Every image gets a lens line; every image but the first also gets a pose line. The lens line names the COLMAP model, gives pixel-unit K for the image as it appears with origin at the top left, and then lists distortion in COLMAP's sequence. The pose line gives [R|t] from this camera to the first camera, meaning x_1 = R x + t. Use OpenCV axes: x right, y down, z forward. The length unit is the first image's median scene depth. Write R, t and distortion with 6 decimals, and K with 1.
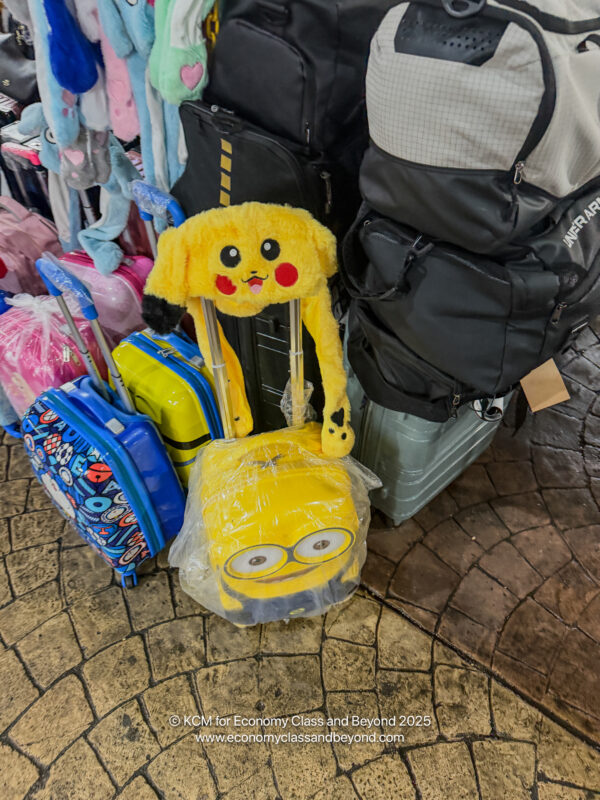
lens RADIAL K [[550.4, 0, 300.0], [0, 550.4, 400.0], [0, 0, 1]] dist [0.181511, -0.370686]
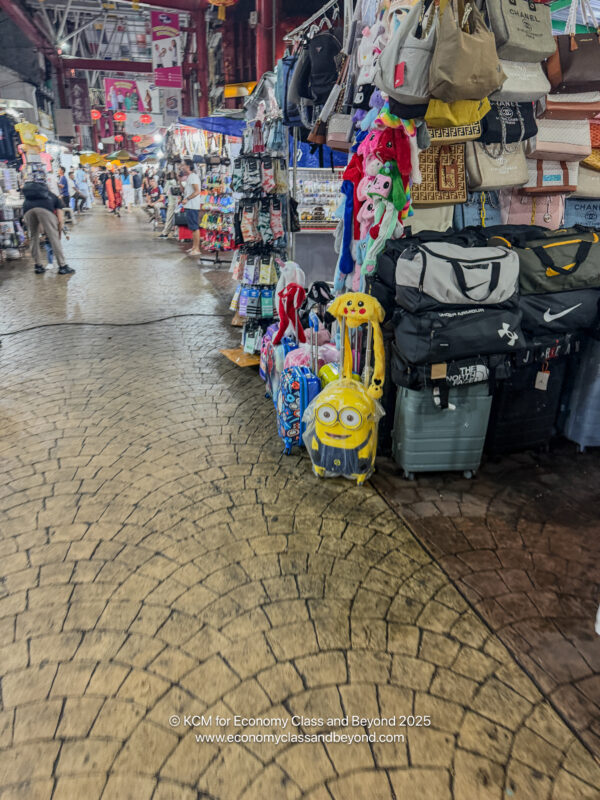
lens RADIAL K [[550.4, 0, 300.0], [0, 550.4, 400.0], [0, 0, 1]] dist [0.181511, -0.370686]
pose [[0.808193, 0.238966, -0.538256, 1.201376], [-0.451379, 0.838397, -0.305529, 1.067598], [0.378261, 0.489883, 0.785451, -1.149758]]
